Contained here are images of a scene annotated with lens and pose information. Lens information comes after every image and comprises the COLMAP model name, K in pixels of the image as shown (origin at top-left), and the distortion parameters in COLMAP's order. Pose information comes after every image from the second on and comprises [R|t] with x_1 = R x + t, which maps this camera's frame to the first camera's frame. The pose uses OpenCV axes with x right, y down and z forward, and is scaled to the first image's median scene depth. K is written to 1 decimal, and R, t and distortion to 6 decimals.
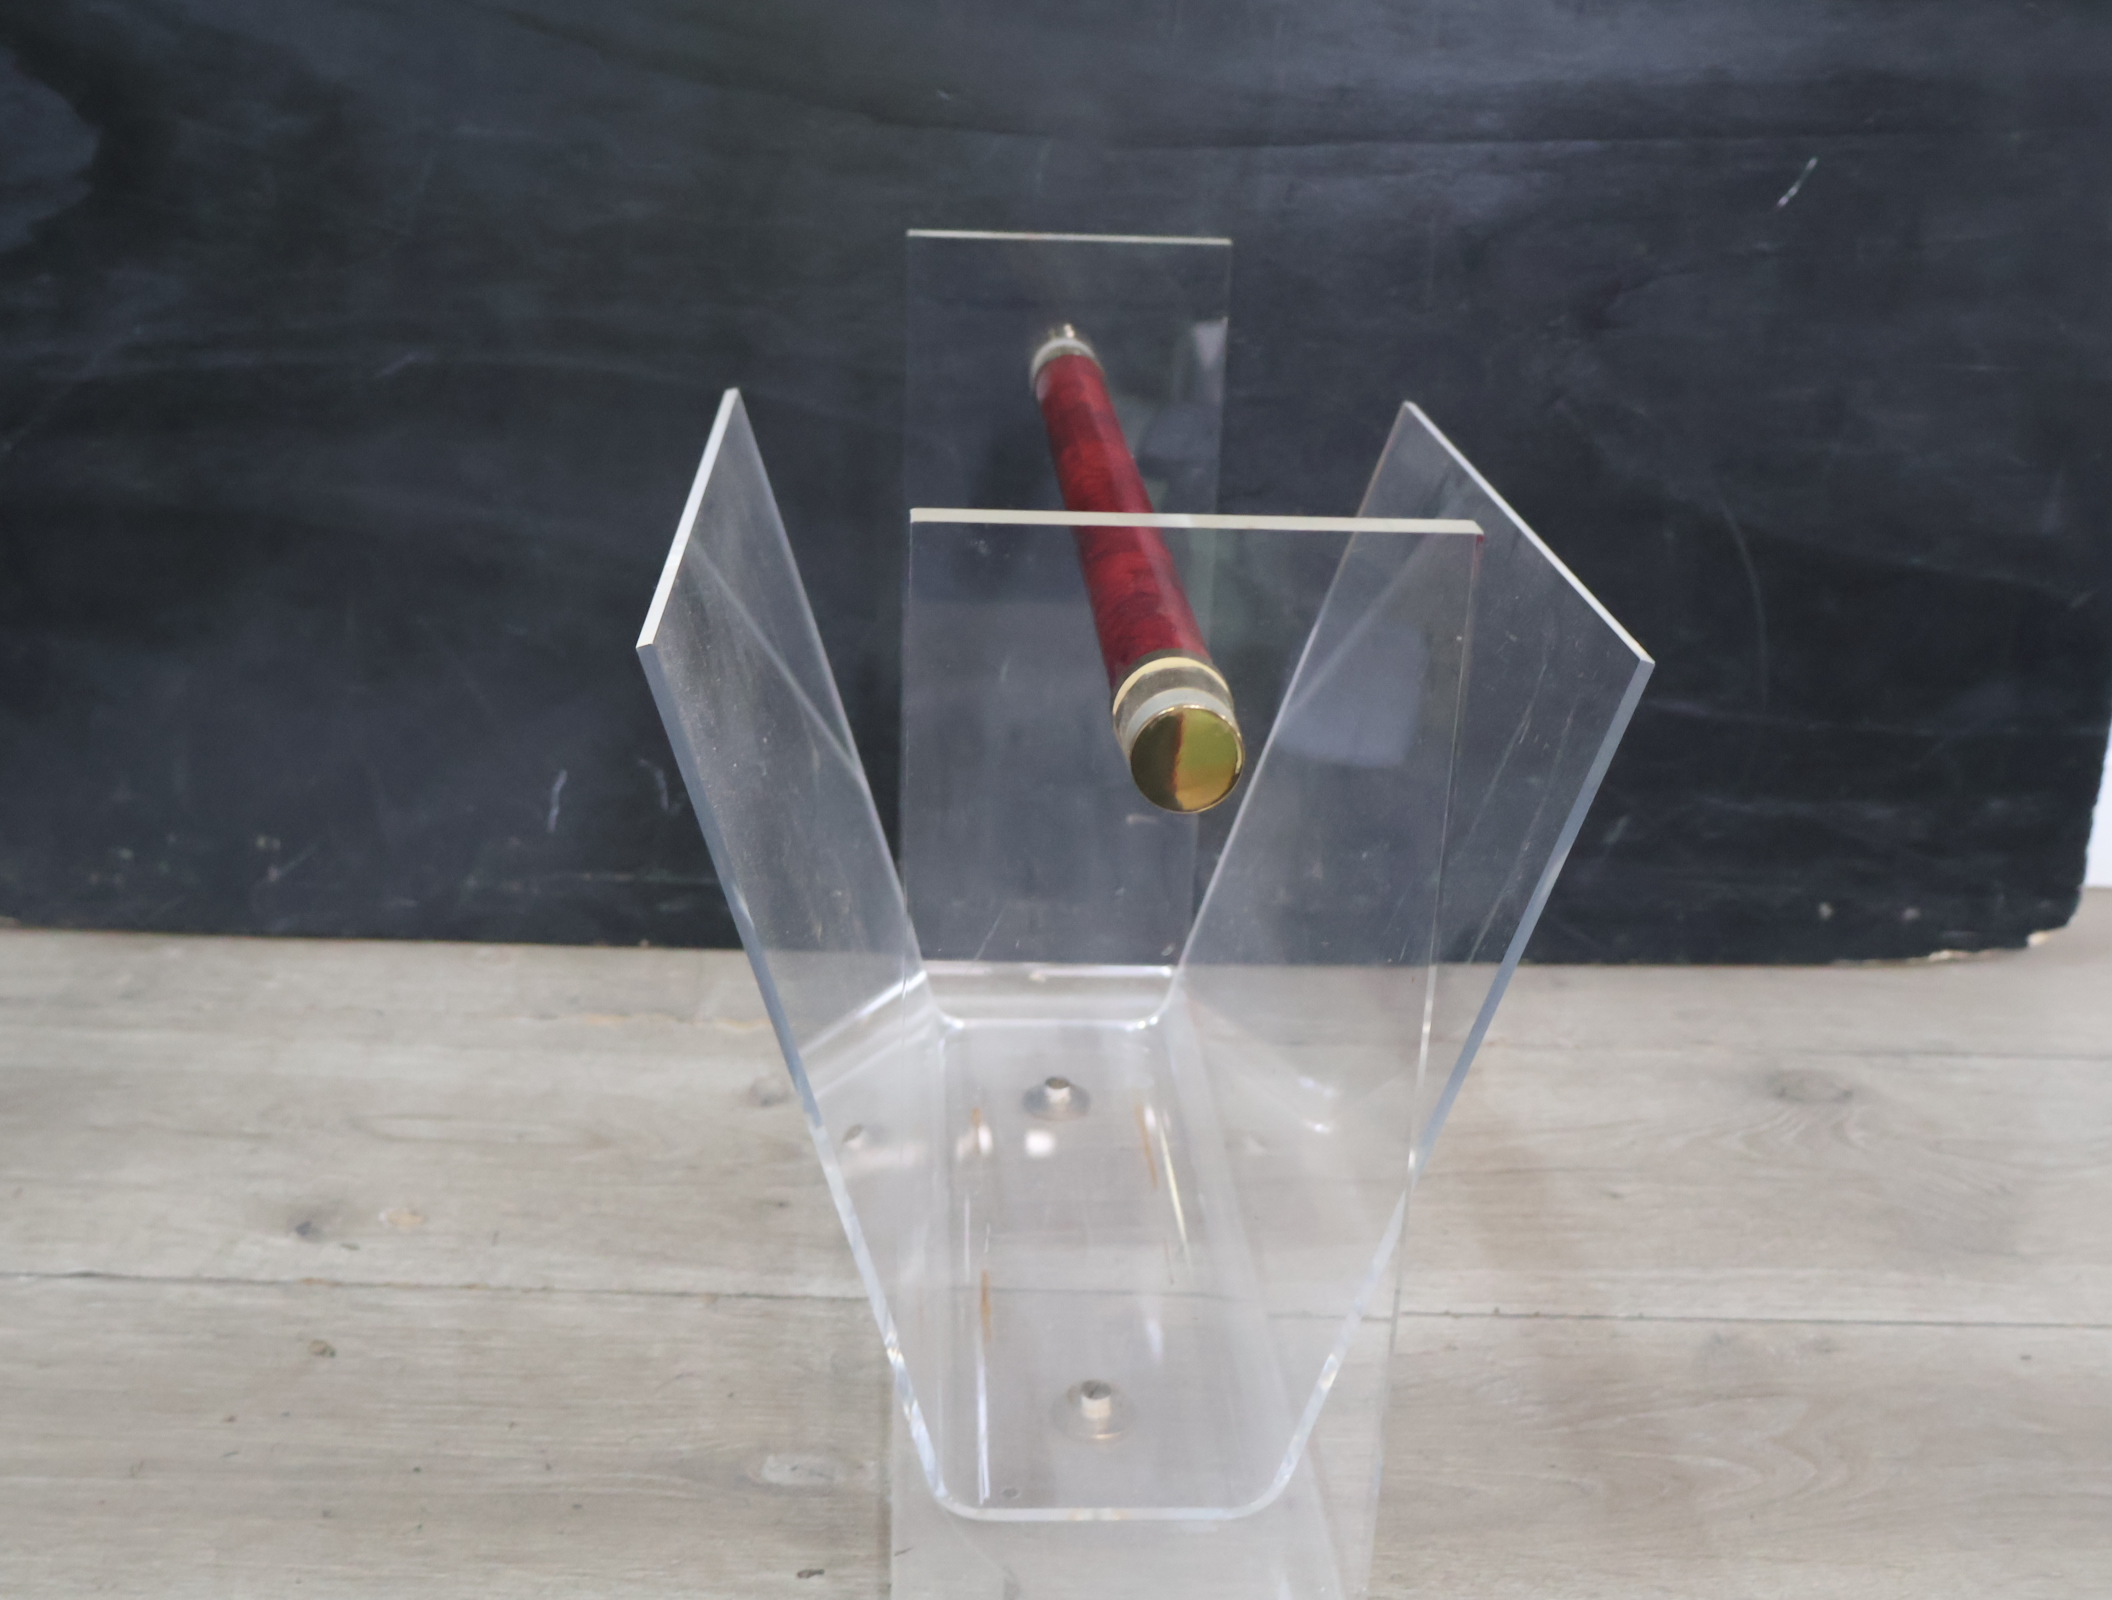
lens RADIAL K [[2364.8, 0, 1043.9], [0, 2364.8, 816.3], [0, 0, 1]] dist [0.003238, 0.000000]
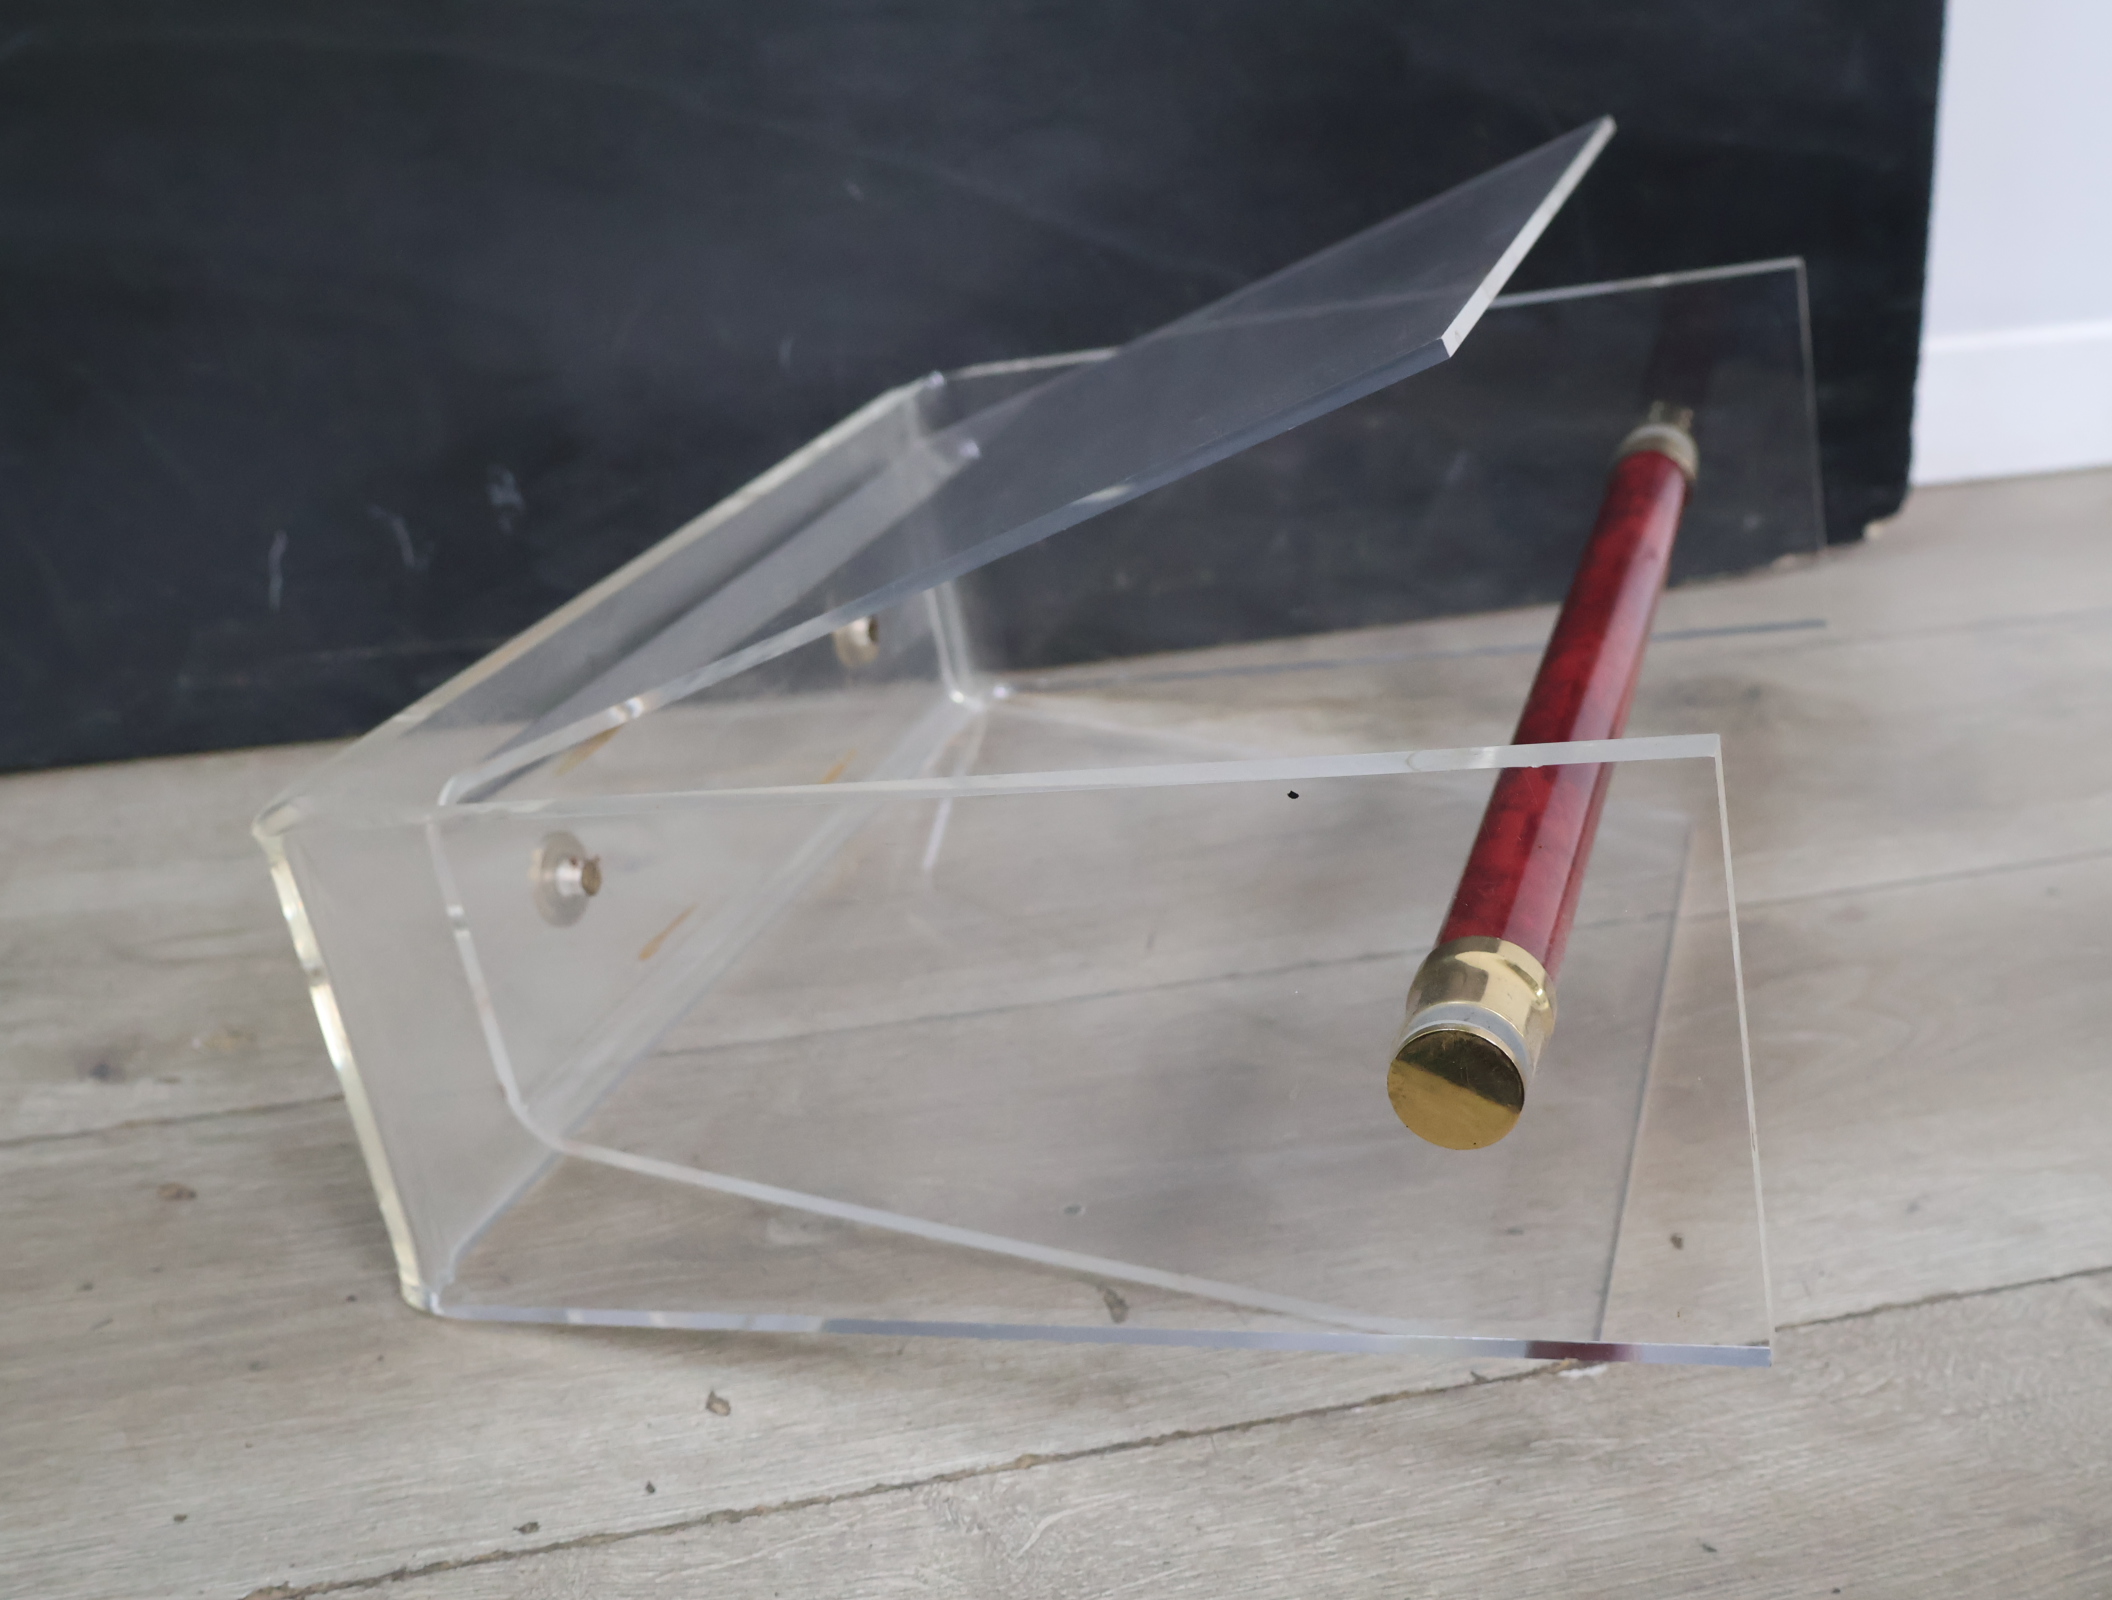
lens RADIAL K [[2364.8, 0, 1033.5], [0, 2364.8, 824.1], [0, 0, 1]] dist [0.003238, 0.000000]
pose [[0.970921, -0.145980, 0.189742, -0.144872], [0.137864, 0.988903, 0.055362, 0.090038], [-0.195718, -0.027593, 0.980272, 0.150670]]
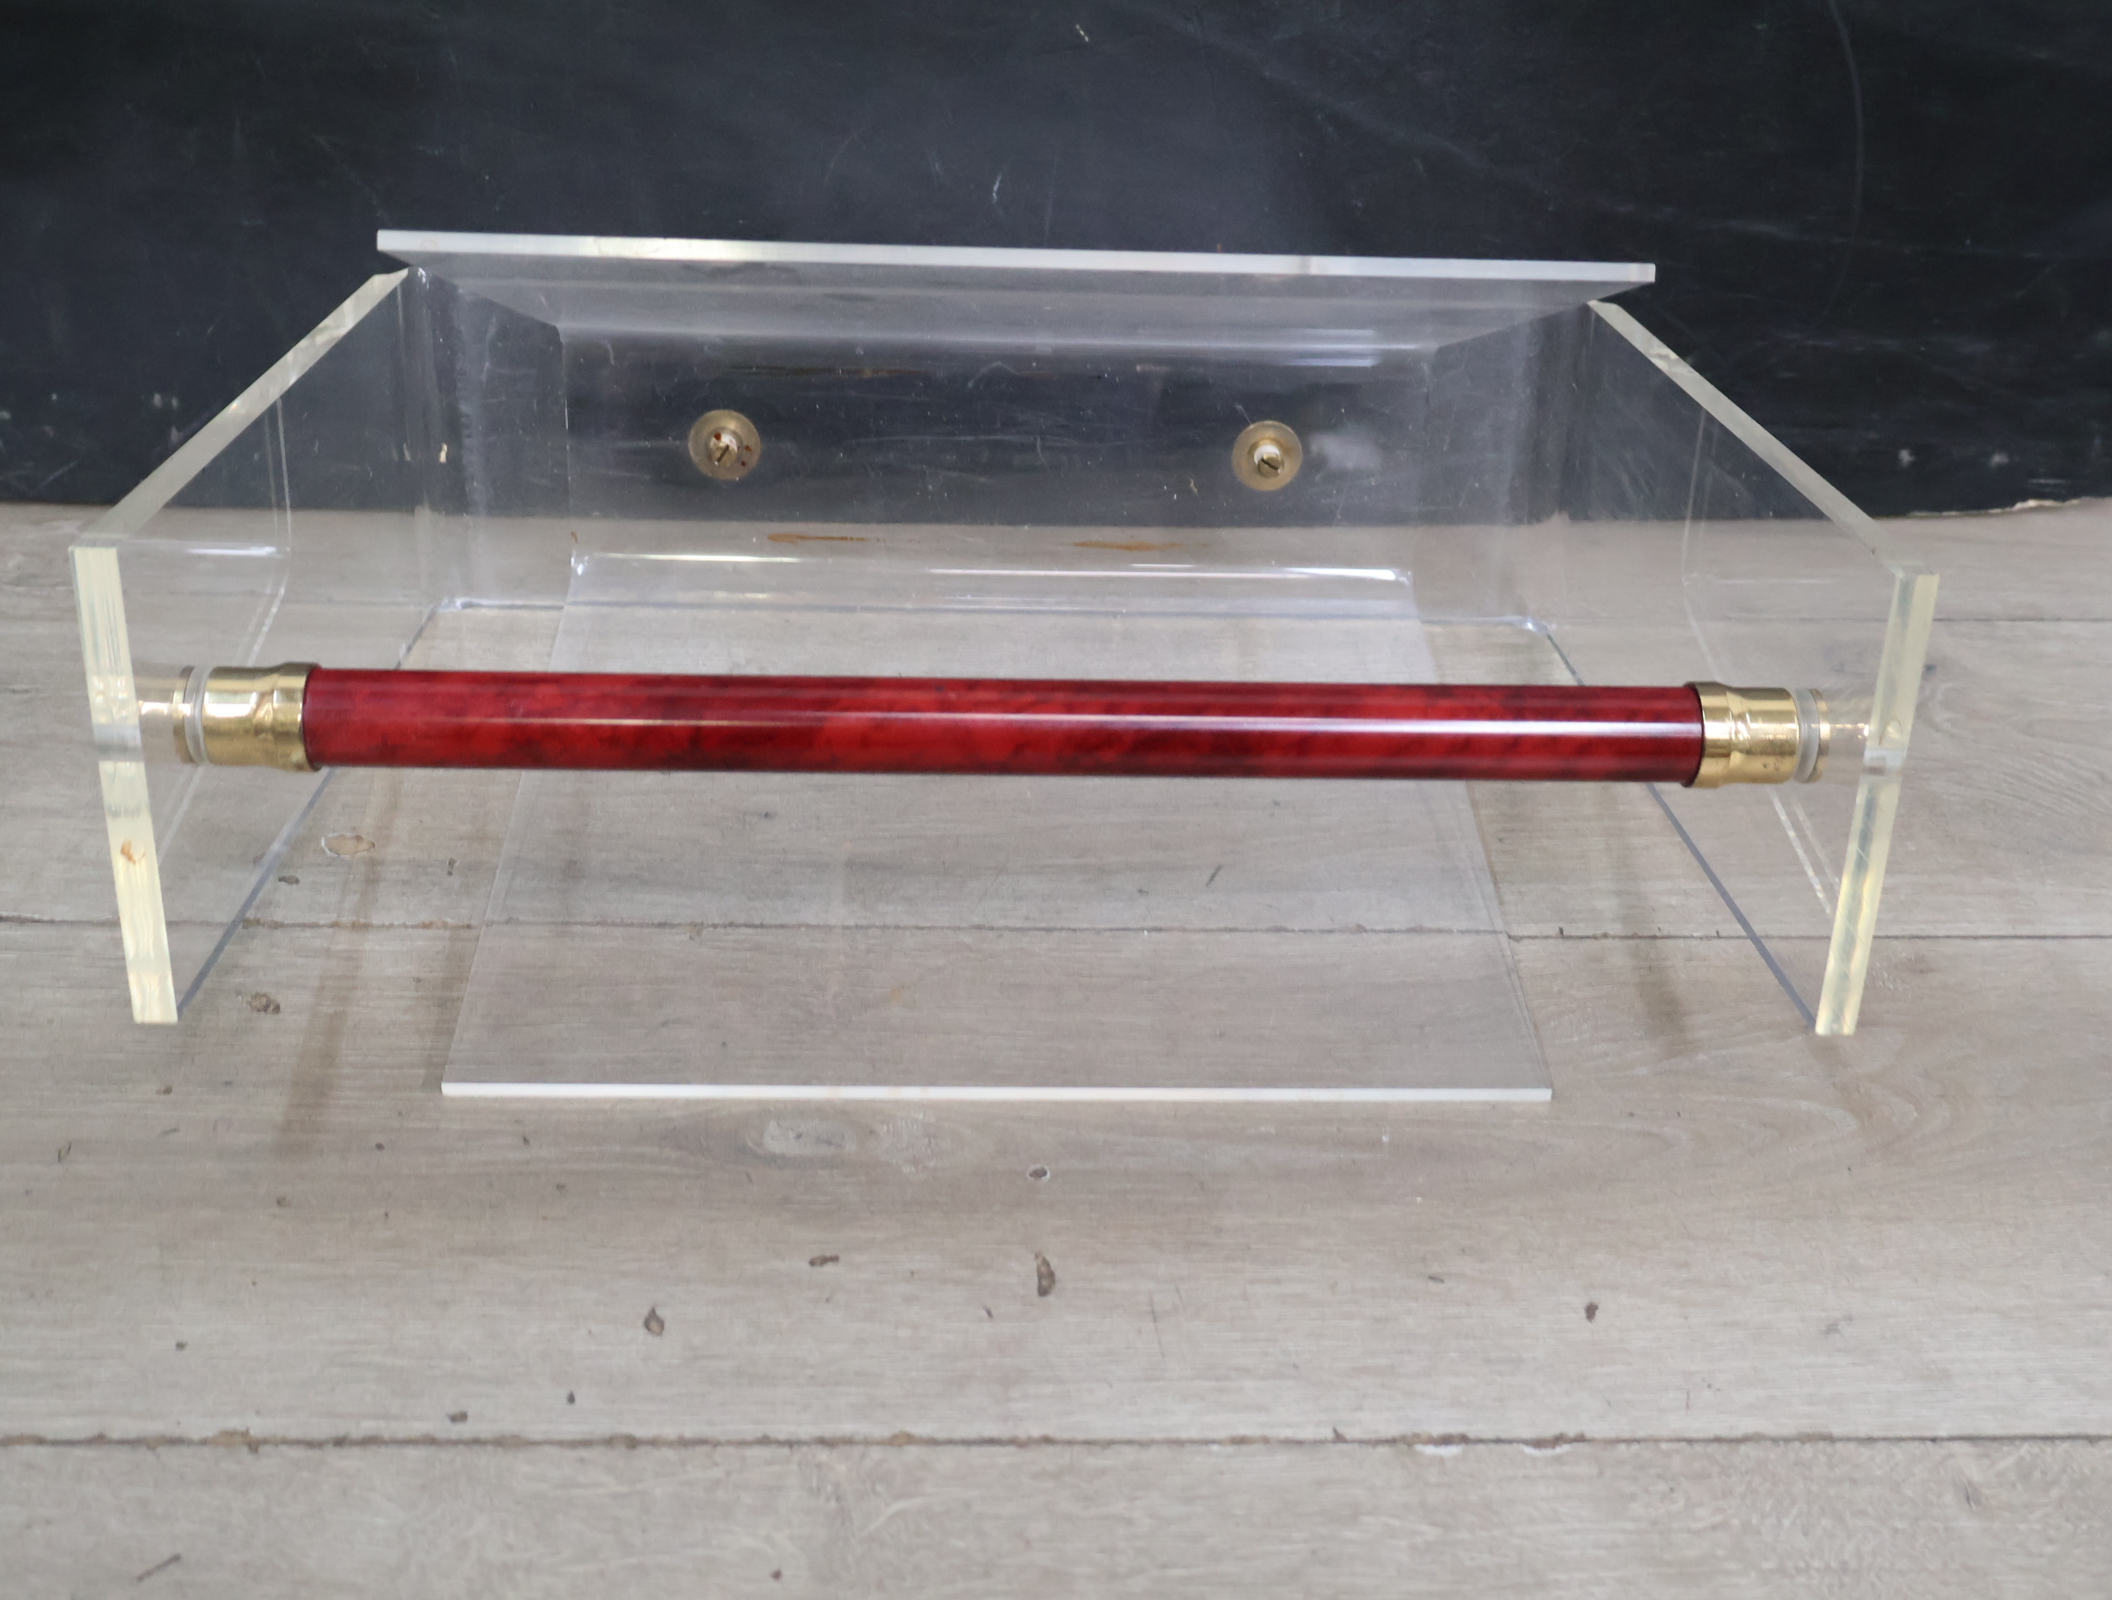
lens RADIAL K [[2364.8, 0, 1048.3], [0, 2364.8, 773.1], [0, 0, 1]] dist [0.003238, 0.000000]
pose [[0.999653, -0.014139, 0.022232, -0.024738], [0.009313, 0.978961, 0.203833, -0.037152], [-0.024647, -0.203555, 0.978753, 0.122379]]
